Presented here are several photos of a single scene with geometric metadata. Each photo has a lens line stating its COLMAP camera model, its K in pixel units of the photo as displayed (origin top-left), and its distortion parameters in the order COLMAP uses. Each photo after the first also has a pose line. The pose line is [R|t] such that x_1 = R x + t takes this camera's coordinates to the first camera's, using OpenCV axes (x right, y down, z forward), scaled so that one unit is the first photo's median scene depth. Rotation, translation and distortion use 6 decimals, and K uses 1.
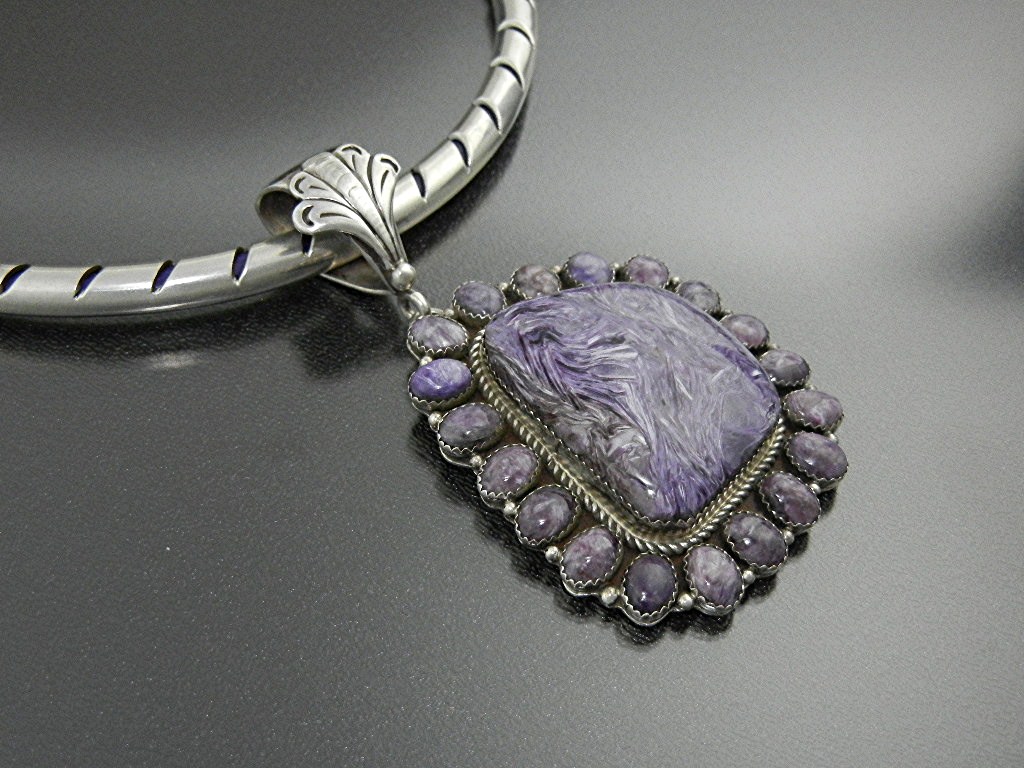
lens RADIAL K [[1556.8, 0, 512.7], [0, 1556.8, 385.9], [0, 0, 1]] dist [-0.020540, 0.000000]
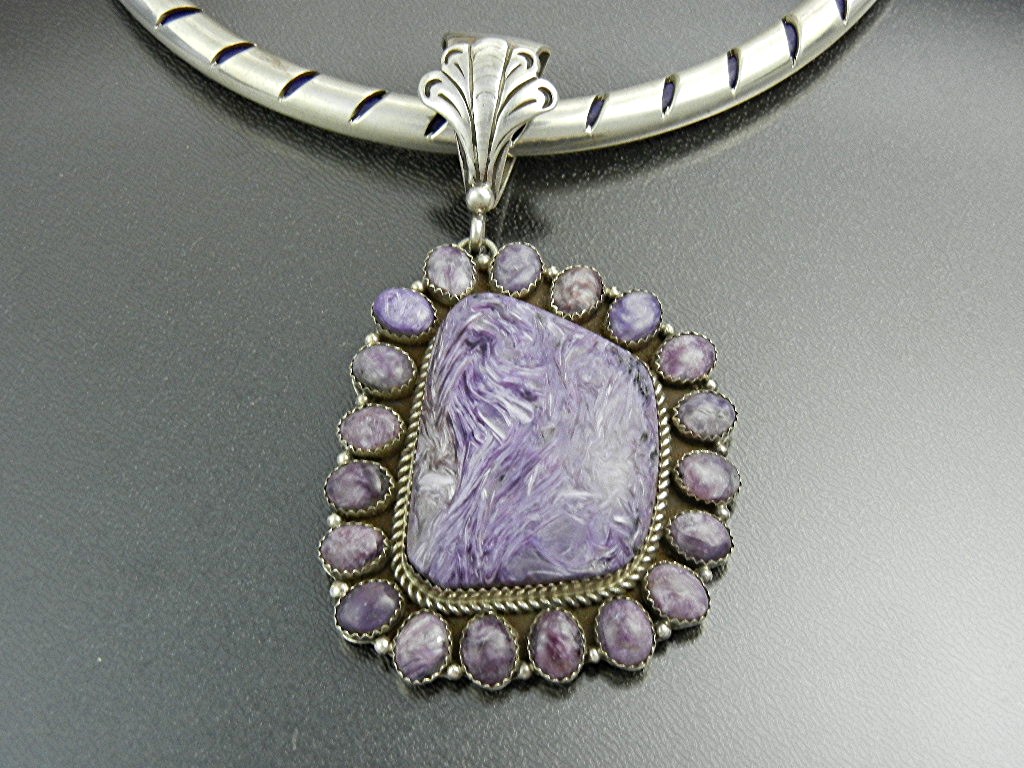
lens RADIAL K [[2025.8, 0, 512.6], [0, 2025.8, 382.6], [0, 0, 1]] dist [0.045748, 0.000000]
pose [[0.681928, 0.632796, -0.366802, 0.515065], [-0.537927, 0.773701, 0.334696, -0.449353], [0.495589, -0.030926, 0.868006, -0.069029]]
